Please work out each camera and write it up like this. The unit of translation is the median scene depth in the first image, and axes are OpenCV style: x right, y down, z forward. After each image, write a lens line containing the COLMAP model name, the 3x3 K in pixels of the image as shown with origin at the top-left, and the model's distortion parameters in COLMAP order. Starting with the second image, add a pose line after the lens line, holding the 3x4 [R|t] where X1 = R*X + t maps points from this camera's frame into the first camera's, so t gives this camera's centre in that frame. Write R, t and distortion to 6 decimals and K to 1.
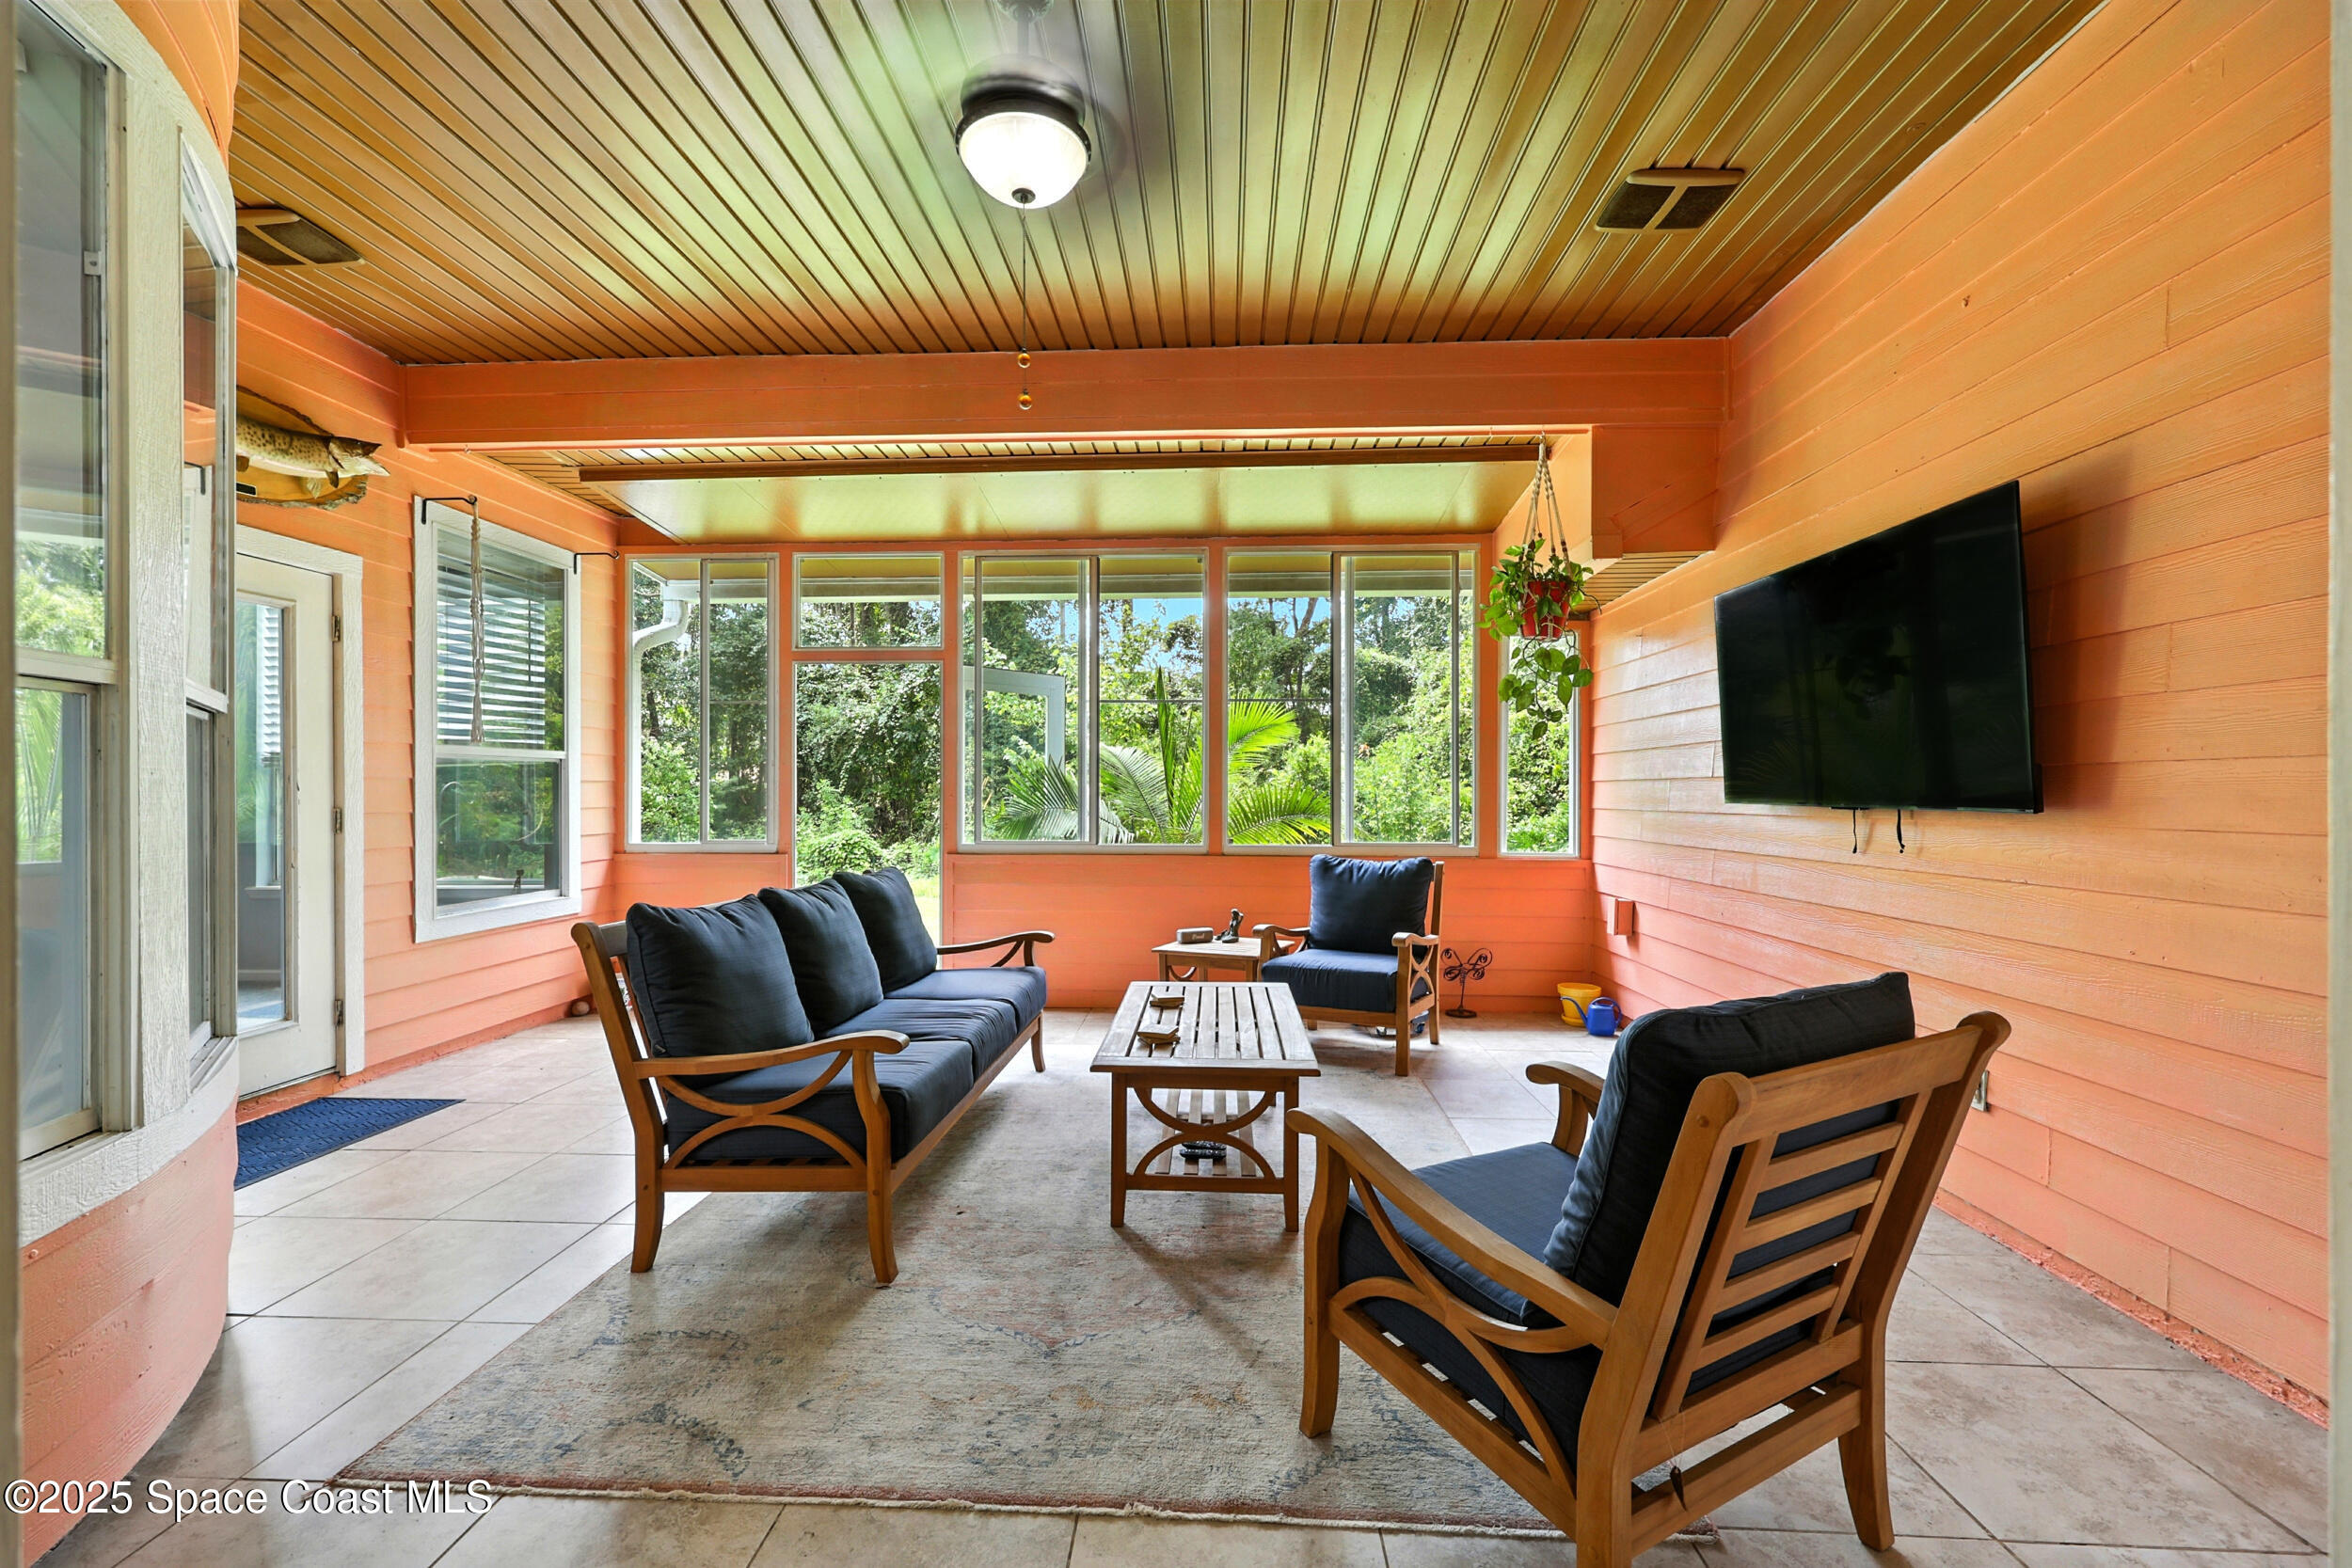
lens RADIAL K [[959.6, 0, 1167.9], [0, 959.6, 782.2], [0, 0, 1]] dist [-0.000232, 0.001148]
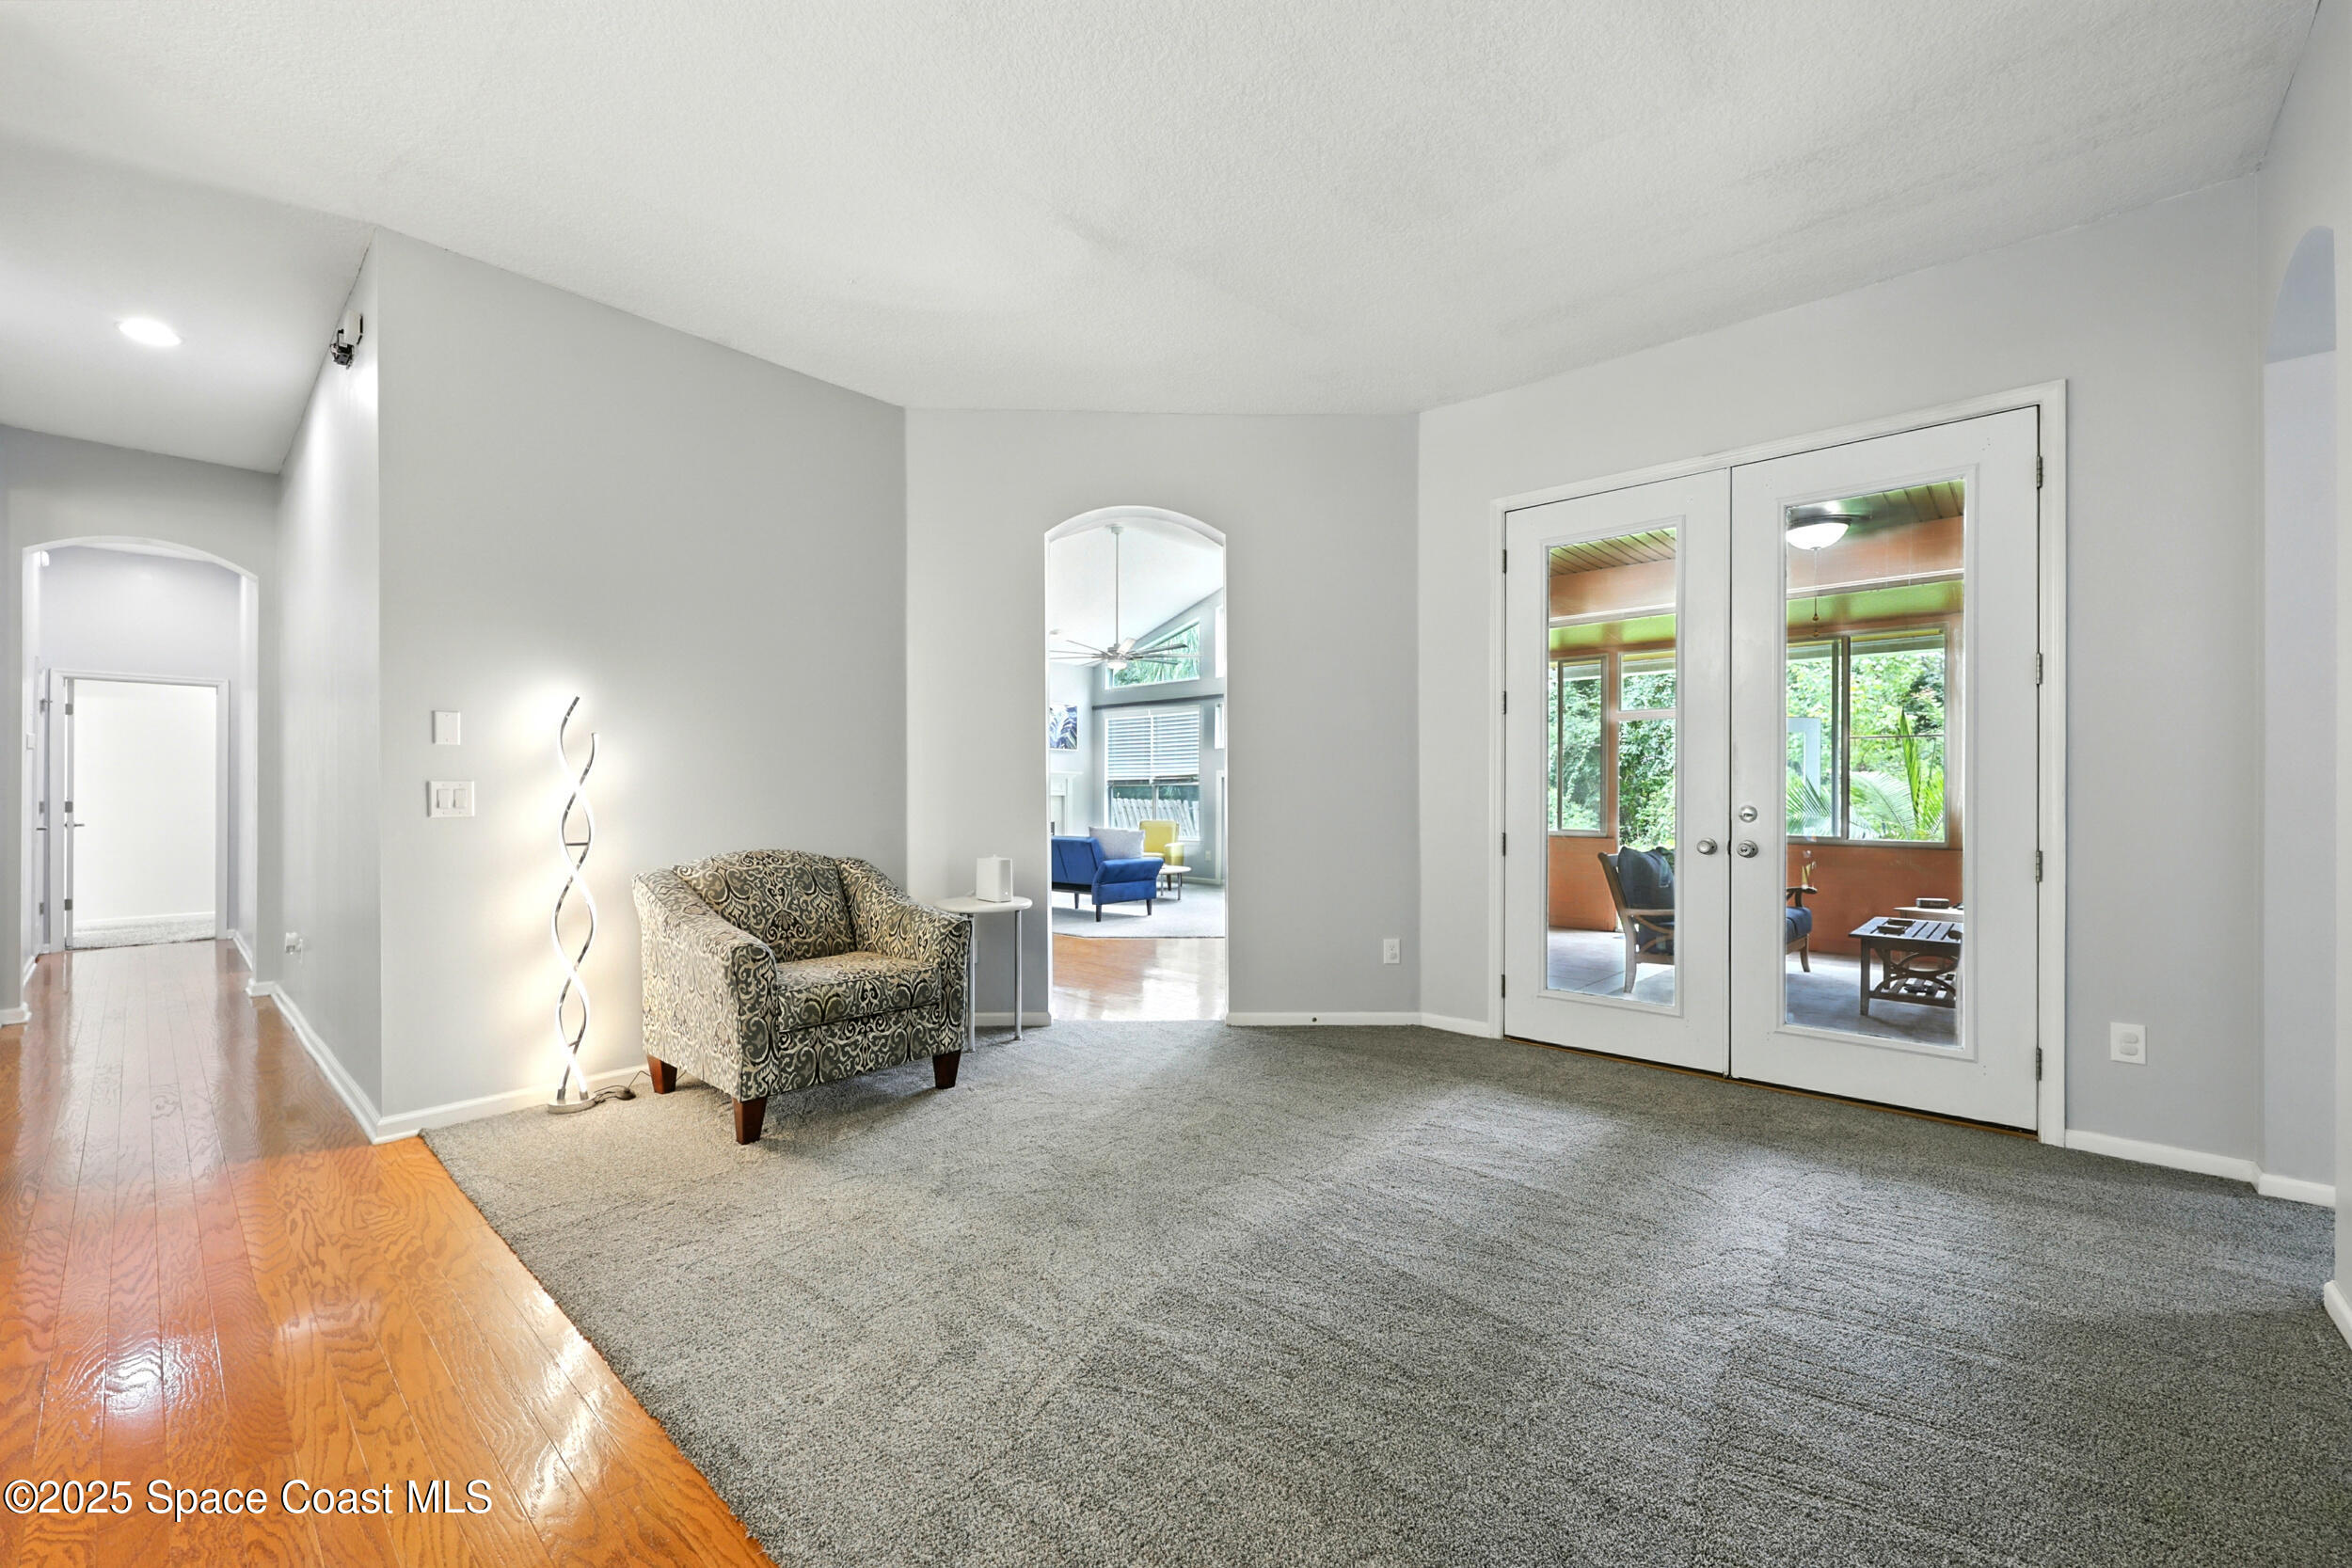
lens RADIAL K [[944.5, 0, 1161.8], [0, 944.5, 771.5], [0, 0, 1]] dist [0.003526, 0.000170]
pose [[0.766899, -0.011280, -0.641668, 0.012623], [0.000053, 0.999847, -0.017513, -0.003156], [0.641767, 0.013397, 0.766782, -0.189065]]
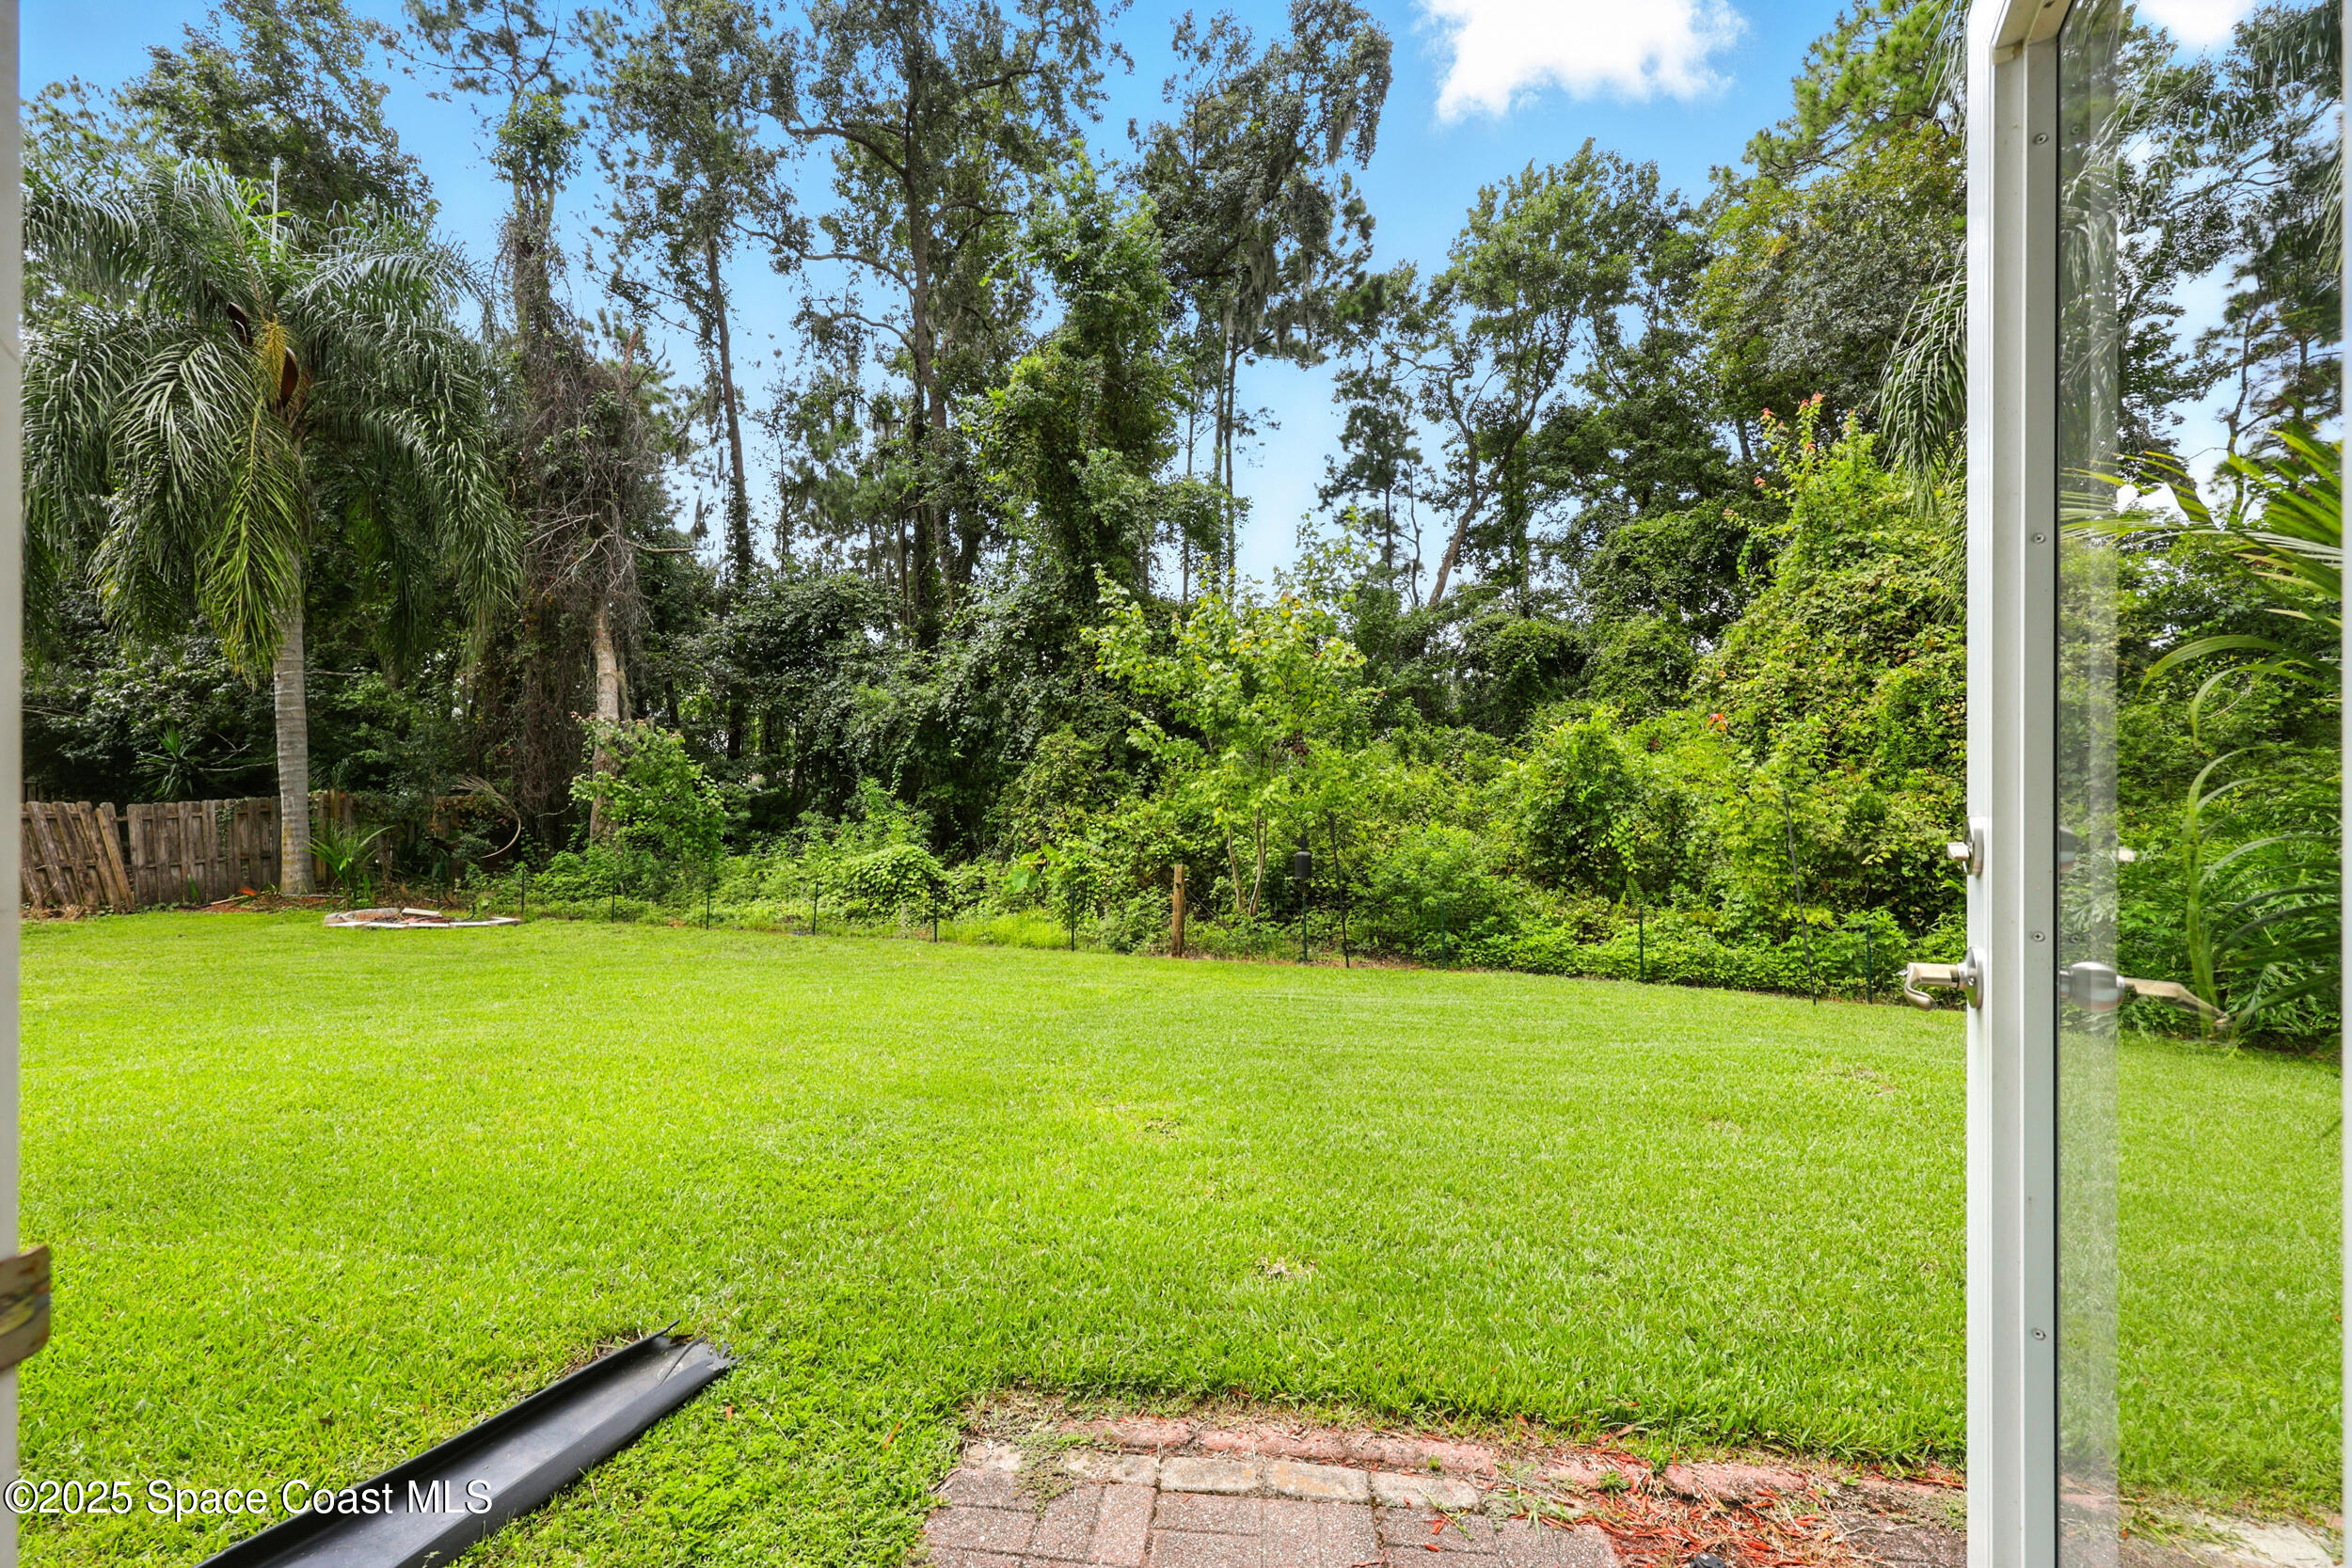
lens RADIAL K [[959.6, 0, 1174.7], [0, 959.6, 778.9], [0, 0, 1]] dist [-0.000232, 0.001148]
pose [[0.999008, -0.003049, -0.044418, -0.083133], [0.002418, 0.999895, -0.014256, 0.009022], [0.044457, 0.014135, 0.998911, 0.252068]]
